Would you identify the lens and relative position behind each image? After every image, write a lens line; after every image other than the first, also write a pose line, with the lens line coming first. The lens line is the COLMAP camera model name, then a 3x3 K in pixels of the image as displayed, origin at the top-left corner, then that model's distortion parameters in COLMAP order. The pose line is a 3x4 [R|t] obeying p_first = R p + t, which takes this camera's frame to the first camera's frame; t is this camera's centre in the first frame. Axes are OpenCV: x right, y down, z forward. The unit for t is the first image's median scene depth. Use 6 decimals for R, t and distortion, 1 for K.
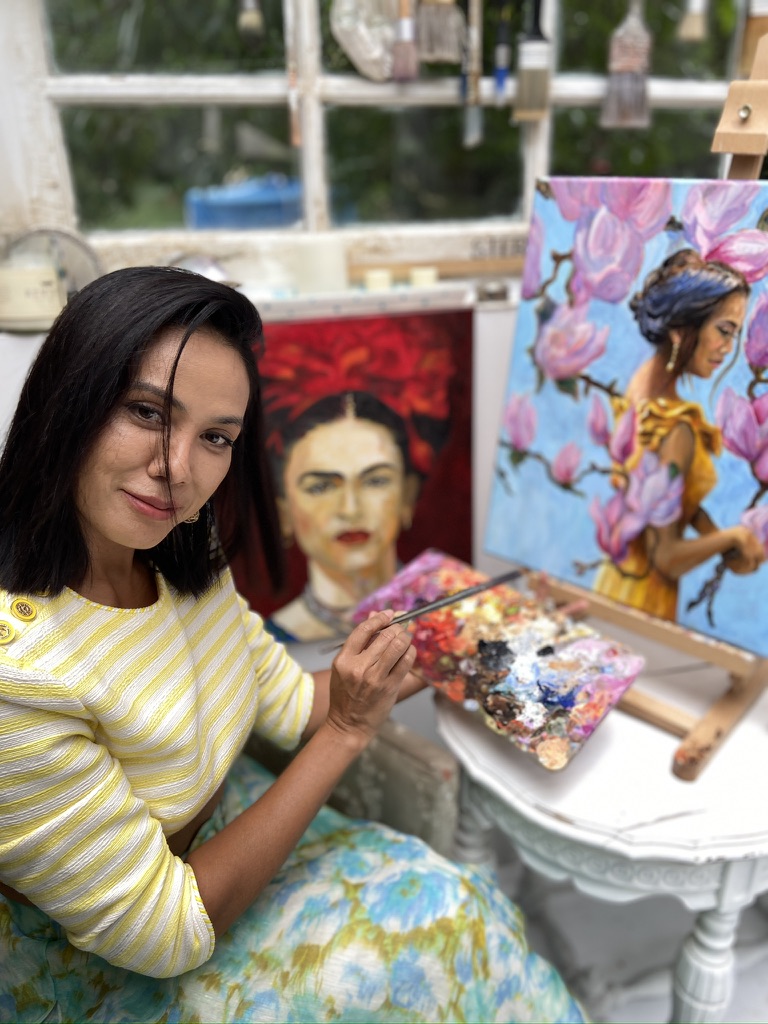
lens RADIAL K [[785.8, 0, 384.7], [0, 785.8, 510.9], [0, 0, 1]] dist [0.044885, 0.006813]
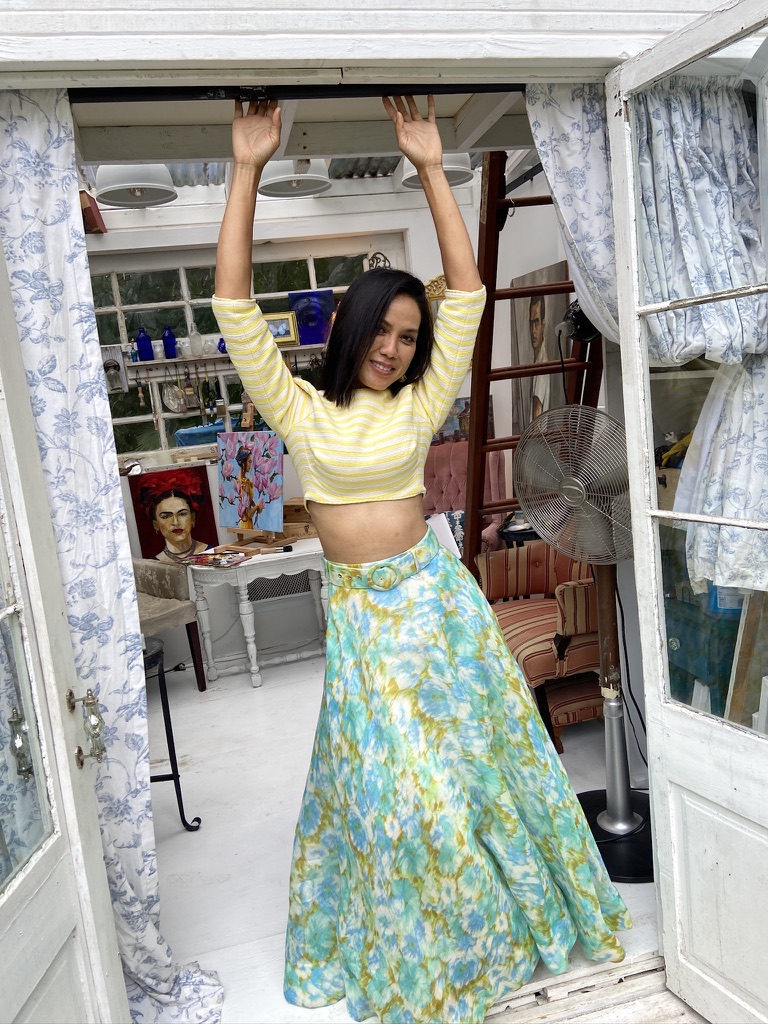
lens RADIAL K [[785.8, 0, 383.7], [0, 785.8, 513.4], [0, 0, 1]] dist [0.044885, 0.006813]
pose [[0.993649, -0.112284, -0.007352, 0.939740], [0.105414, 0.951731, -0.288264, 1.106988], [0.039365, 0.285658, 0.957523, -2.427755]]
